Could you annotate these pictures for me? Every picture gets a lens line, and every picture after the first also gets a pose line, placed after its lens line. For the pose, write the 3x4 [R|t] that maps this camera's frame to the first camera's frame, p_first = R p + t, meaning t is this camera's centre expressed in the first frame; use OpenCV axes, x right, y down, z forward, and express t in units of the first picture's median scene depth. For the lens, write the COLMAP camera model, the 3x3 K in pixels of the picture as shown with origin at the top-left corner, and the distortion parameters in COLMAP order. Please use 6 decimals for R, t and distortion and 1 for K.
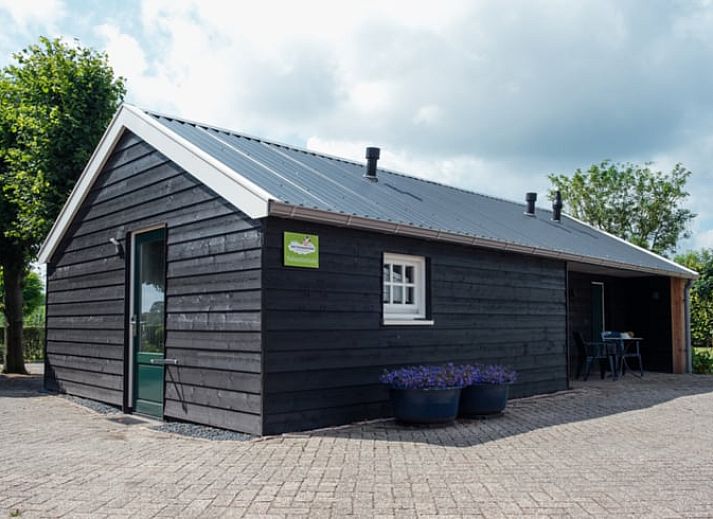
lens RADIAL K [[582.4, 0, 356.5], [0, 582.4, 259.5], [0, 0, 1]] dist [-0.003703, -0.009654]
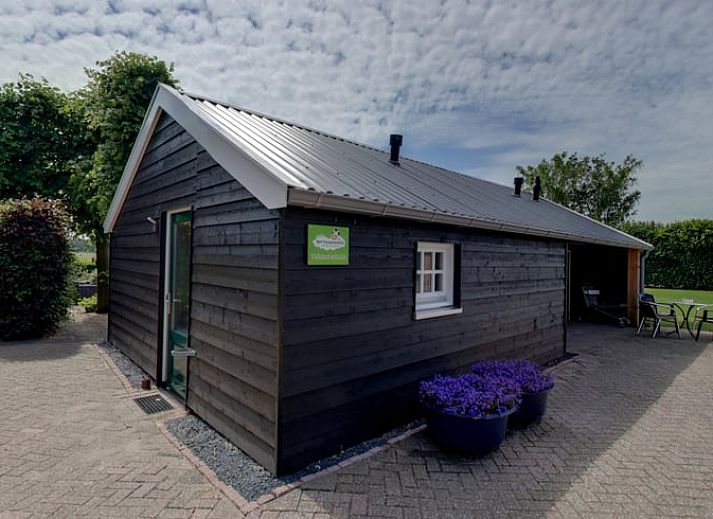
lens RADIAL K [[387.2, 0, 356.5], [0, 387.2, 259.5], [0, 0, 1]] dist [0.034124, -0.000466]
pose [[0.999358, 0.020008, -0.029724, -0.029021], [-0.017036, 0.995131, 0.097076, -0.039030], [0.031521, -0.096508, 0.994833, 0.342337]]
